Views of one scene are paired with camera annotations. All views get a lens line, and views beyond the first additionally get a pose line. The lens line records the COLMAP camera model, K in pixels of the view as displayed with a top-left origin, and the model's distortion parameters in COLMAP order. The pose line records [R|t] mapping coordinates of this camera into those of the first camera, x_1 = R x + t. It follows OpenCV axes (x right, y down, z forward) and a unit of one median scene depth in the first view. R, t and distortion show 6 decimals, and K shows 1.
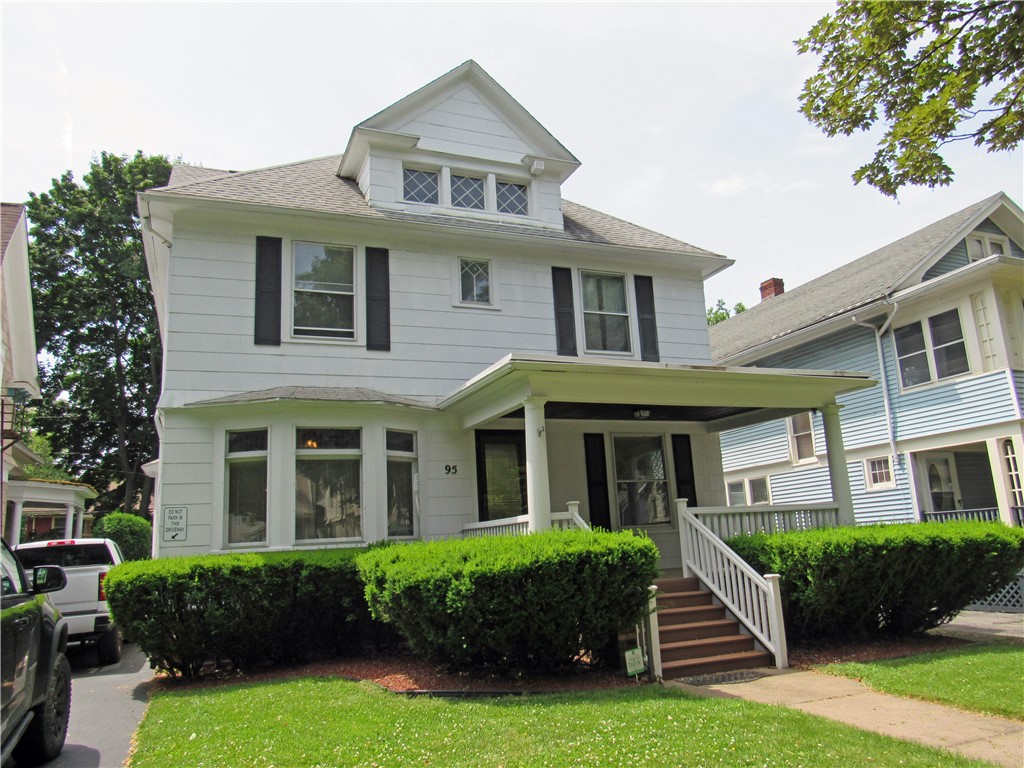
lens RADIAL K [[783.3, 0, 513.0], [0, 783.3, 373.8], [0, 0, 1]] dist [0.009824, 0.002814]
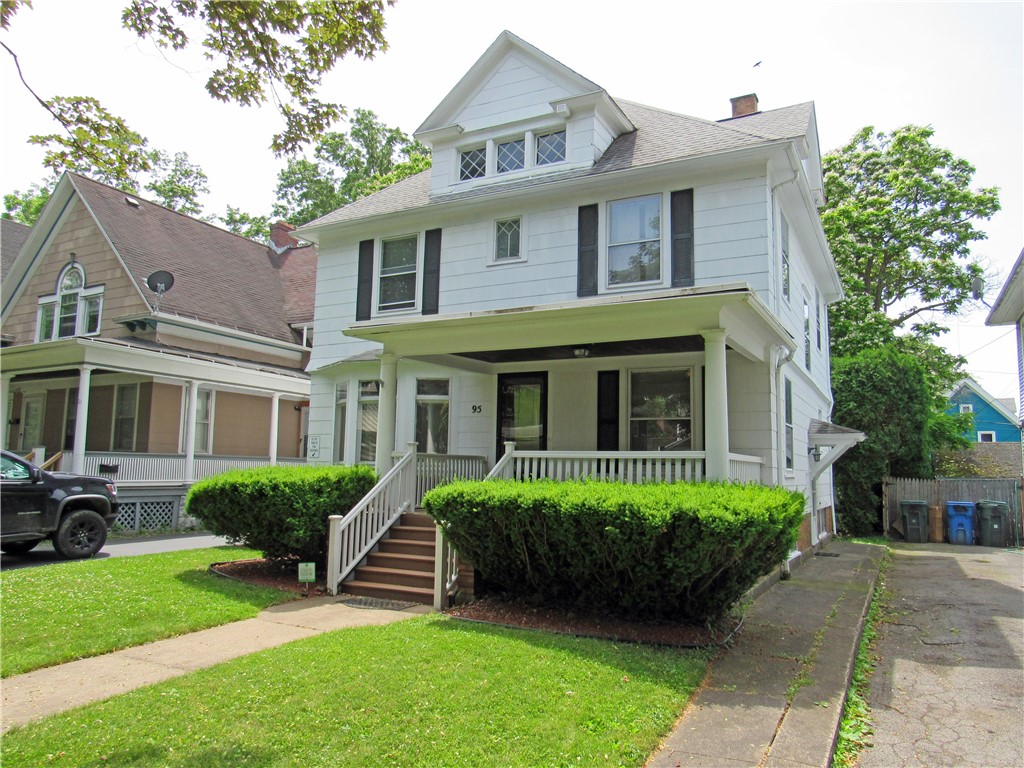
lens RADIAL K [[720.1, 0, 518.9], [0, 720.1, 393.5], [0, 0, 1]] dist [-0.052423, 0.005163]
pose [[0.645694, -0.019886, -0.763337, 0.719881], [0.115646, 0.990677, 0.072014, 0.026346], [0.754788, -0.134776, 0.641973, 0.330590]]
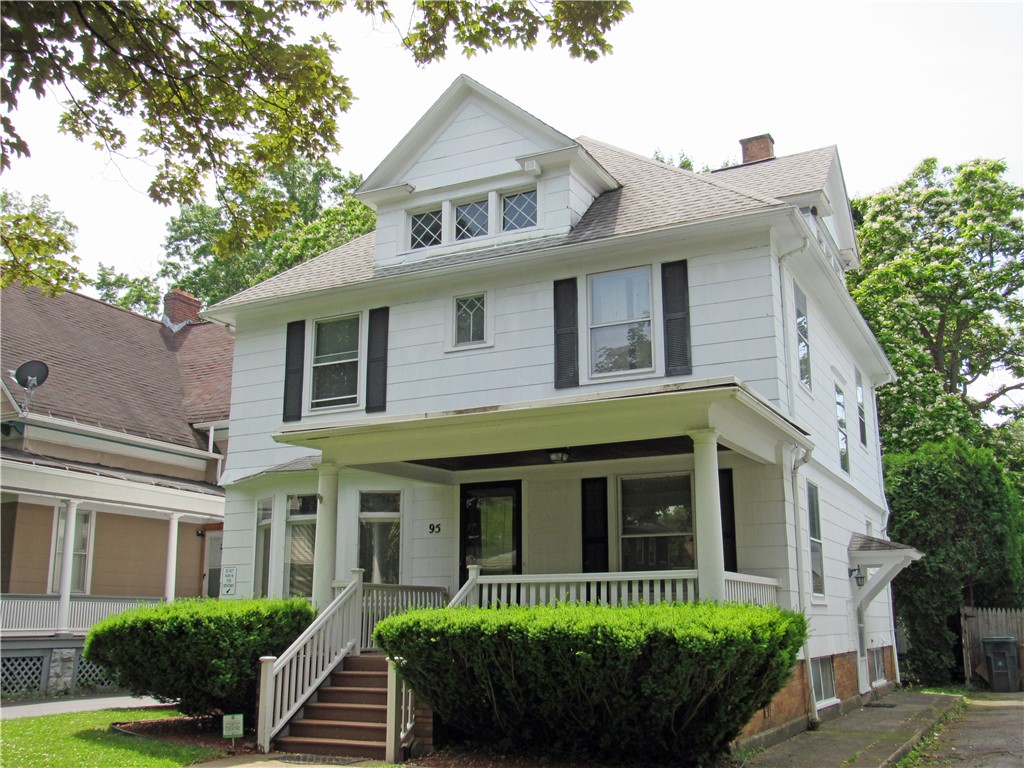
lens RADIAL K [[1019.5, 0, 500.7], [0, 1019.5, 384.8], [0, 0, 1]] dist [-0.019936, 0.000000]
pose [[0.648990, -0.124779, -0.750495, 0.843340], [0.134022, 0.989783, -0.048668, 0.019201], [0.748900, -0.068998, 0.659082, 0.239680]]
